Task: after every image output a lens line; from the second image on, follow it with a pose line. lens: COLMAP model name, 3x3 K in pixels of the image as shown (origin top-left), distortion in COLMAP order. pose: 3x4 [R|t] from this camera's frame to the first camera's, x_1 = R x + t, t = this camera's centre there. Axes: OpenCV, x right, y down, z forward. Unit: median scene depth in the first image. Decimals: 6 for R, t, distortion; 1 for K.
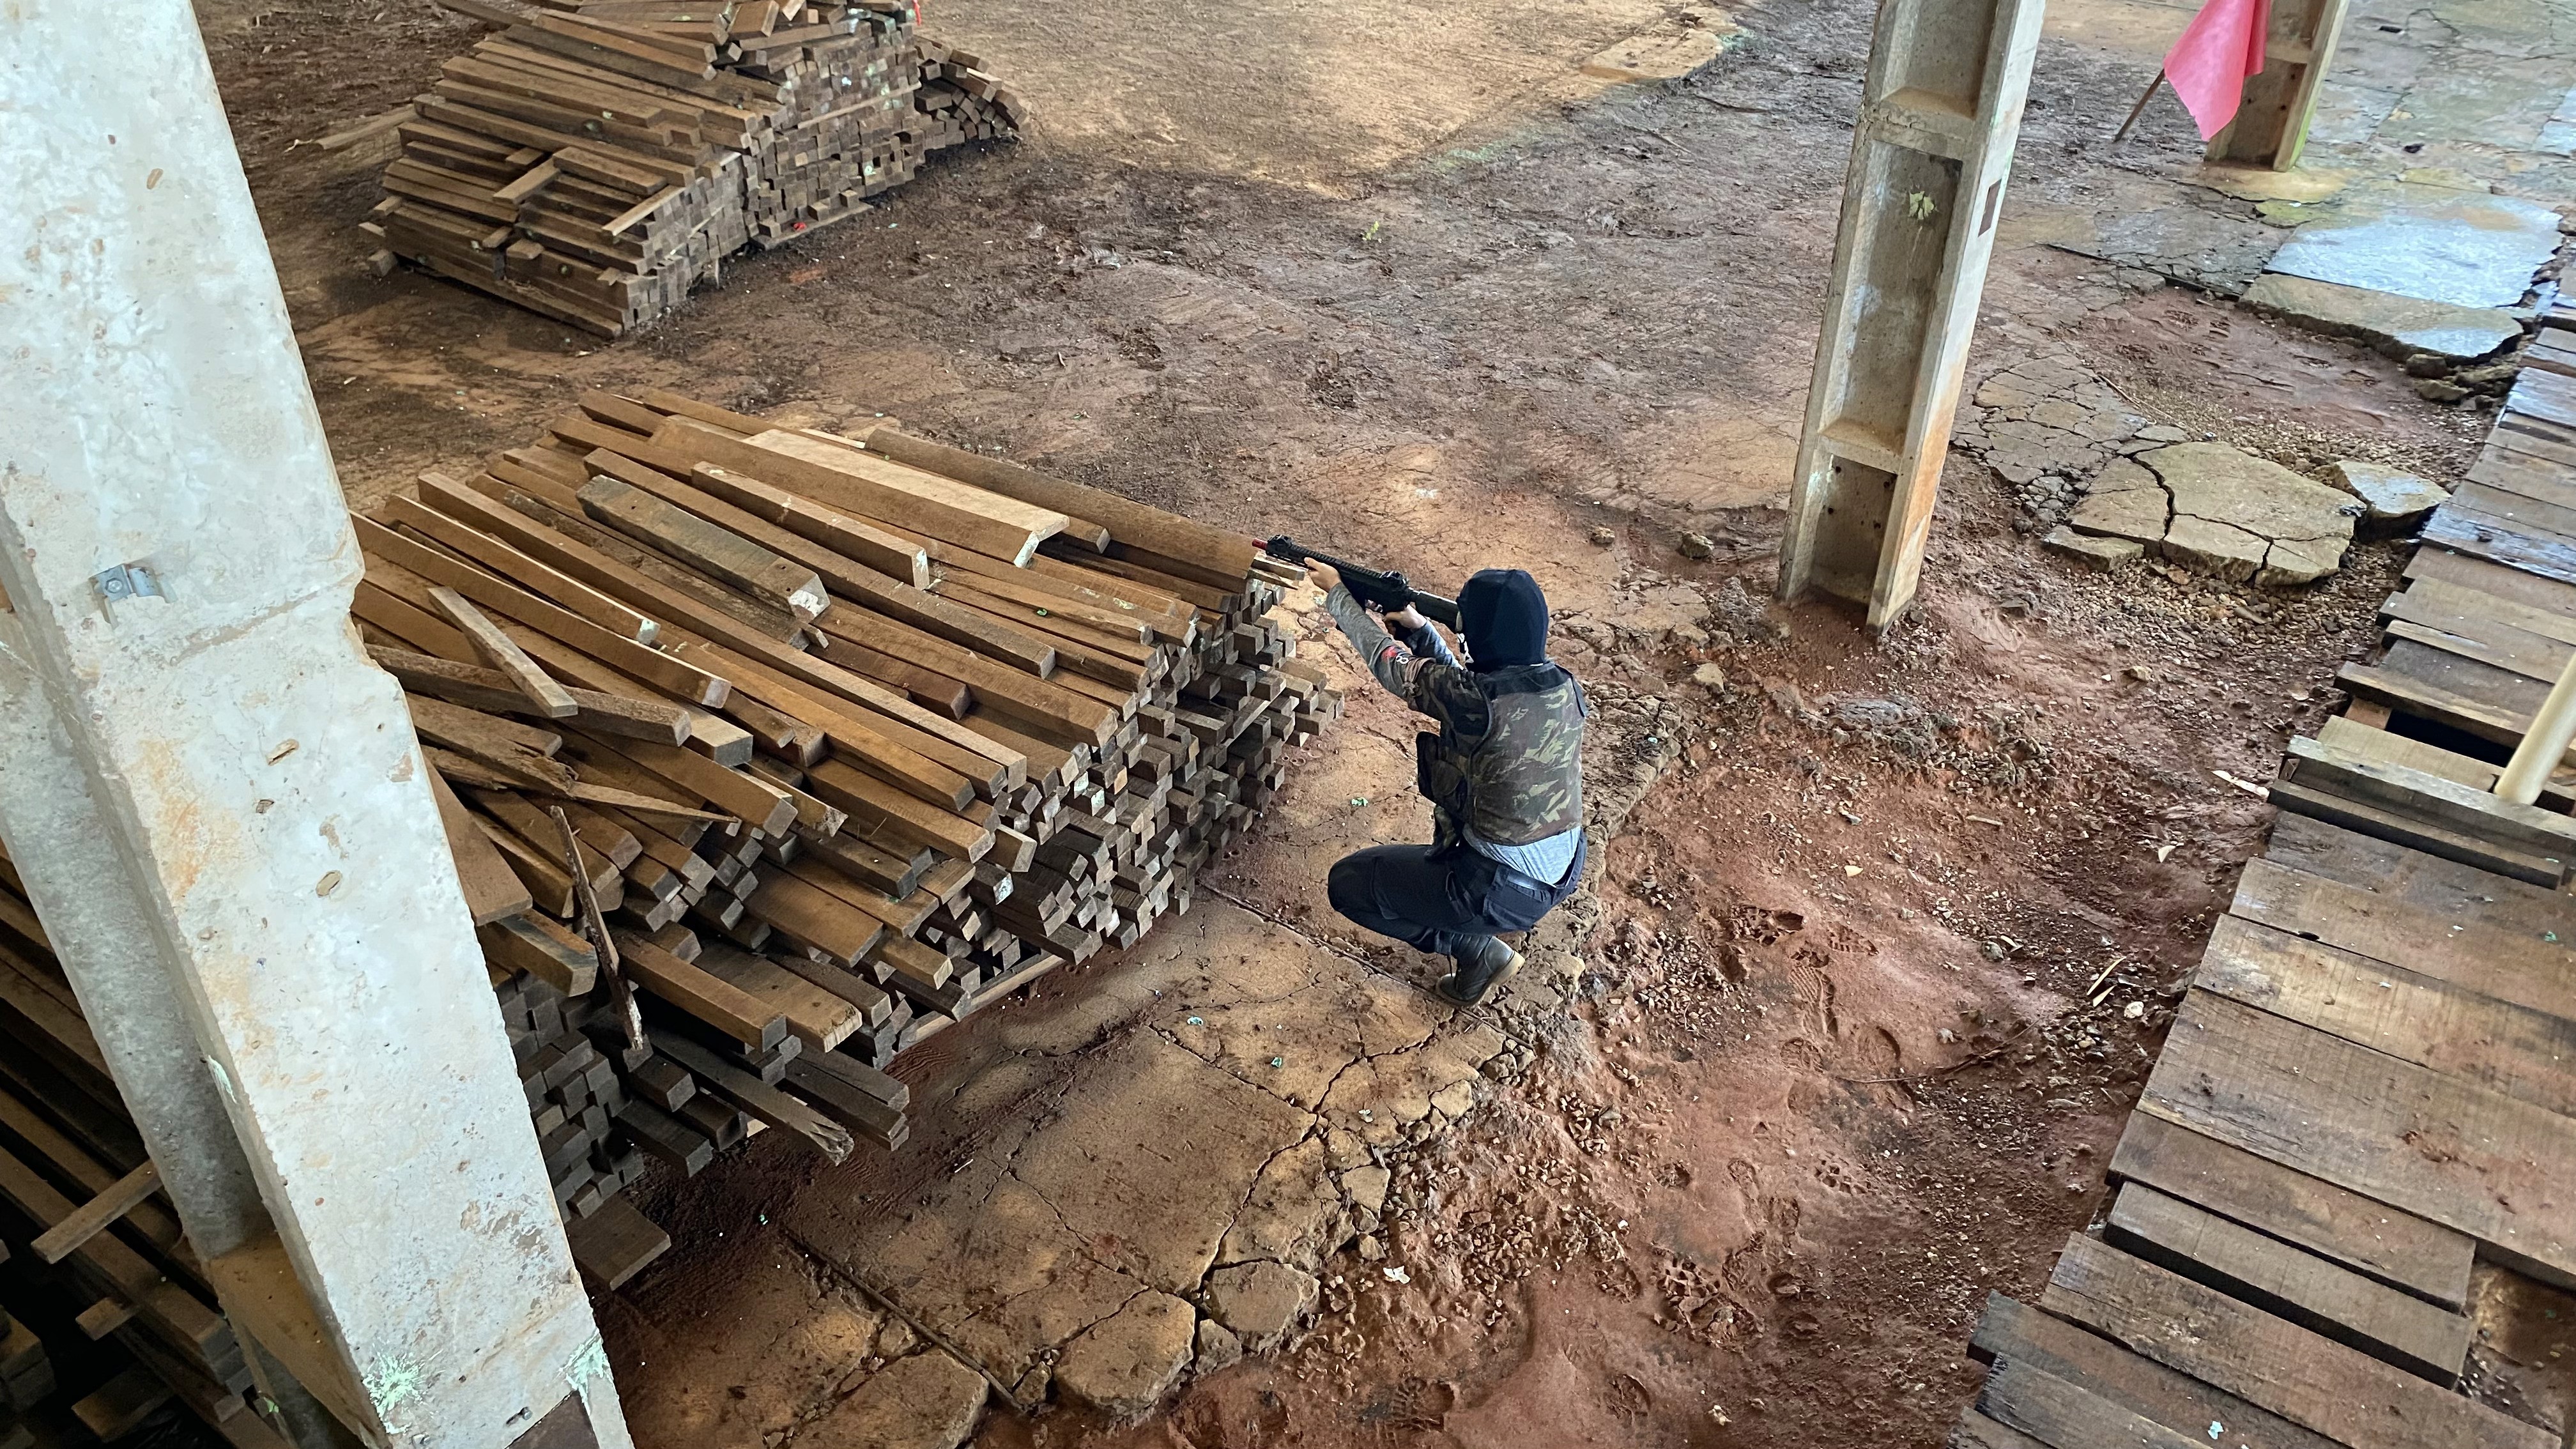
lens RADIAL K [[1933.5, 0, 1288.0], [0, 1933.5, 724.5], [0, 0, 1]] dist [-0.027361, 0.030275]
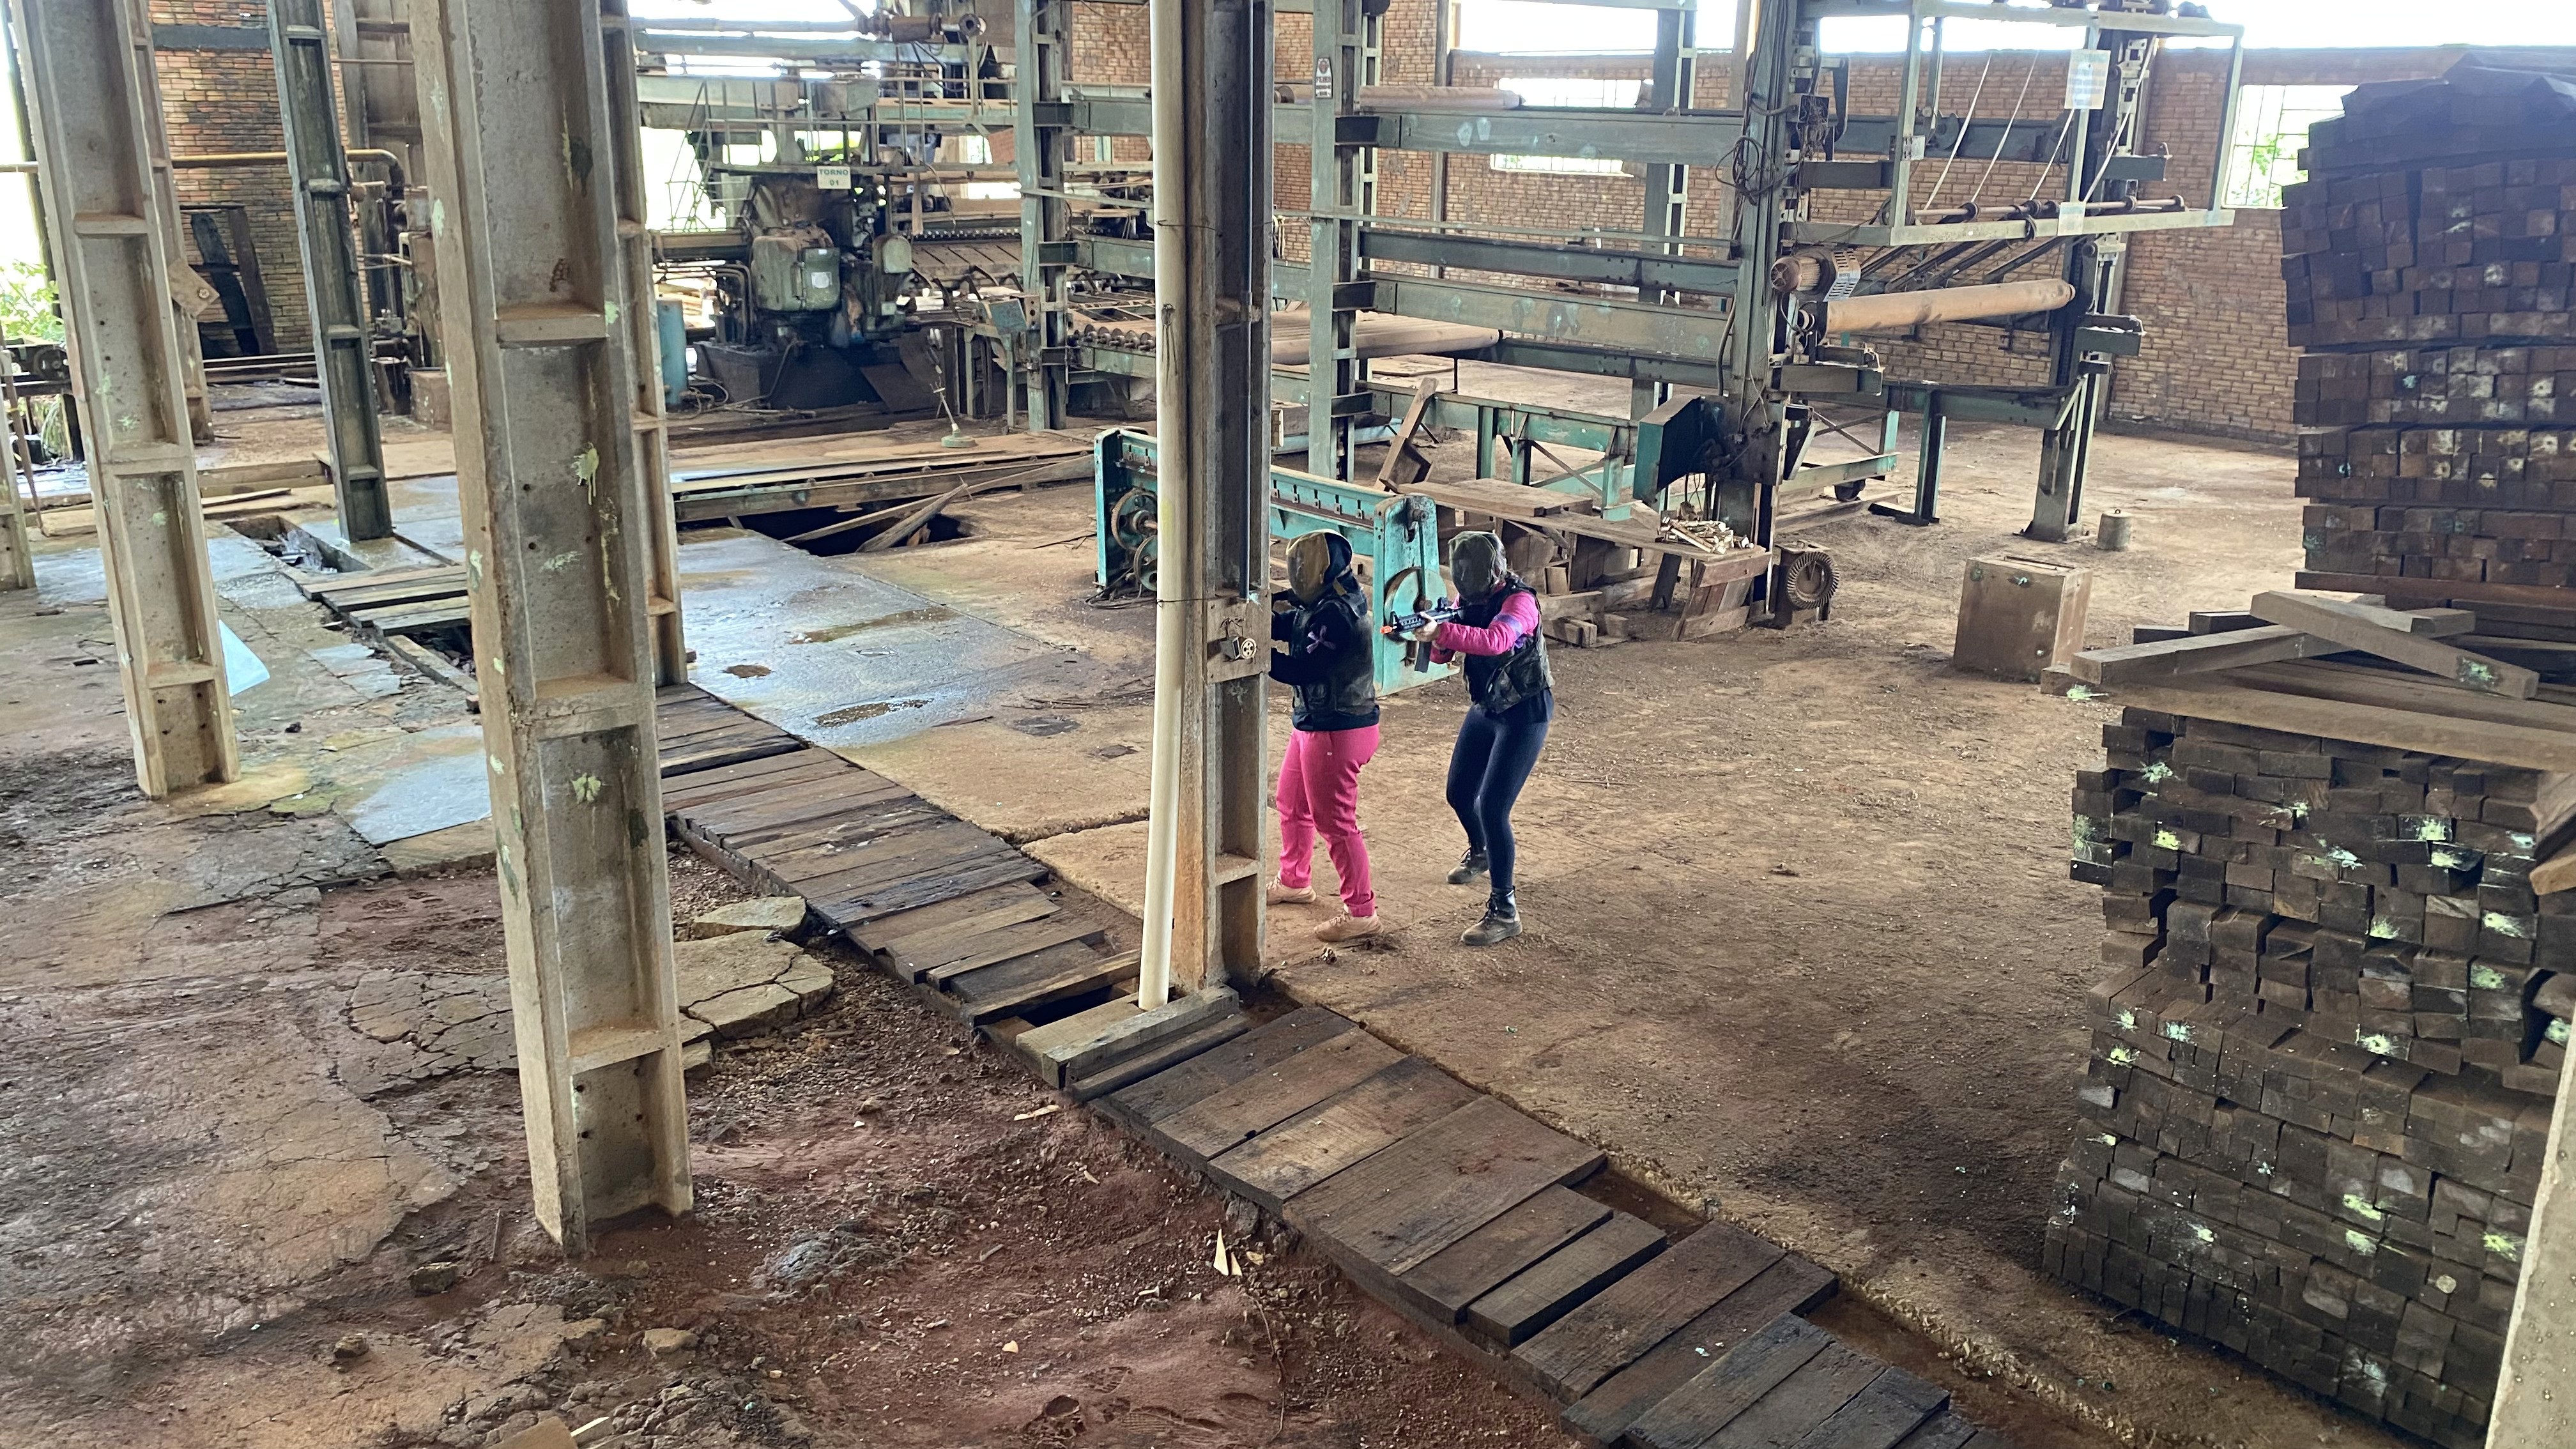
lens RADIAL K [[1933.5, 0, 1288.0], [0, 1933.5, 724.5], [0, 0, 1]] dist [-0.027361, 0.030275]
pose [[0.219202, -0.281373, 0.934227, -0.440365], [0.562768, 0.818644, 0.114517, -0.189547], [-0.797021, 0.500651, 0.337796, 0.345879]]
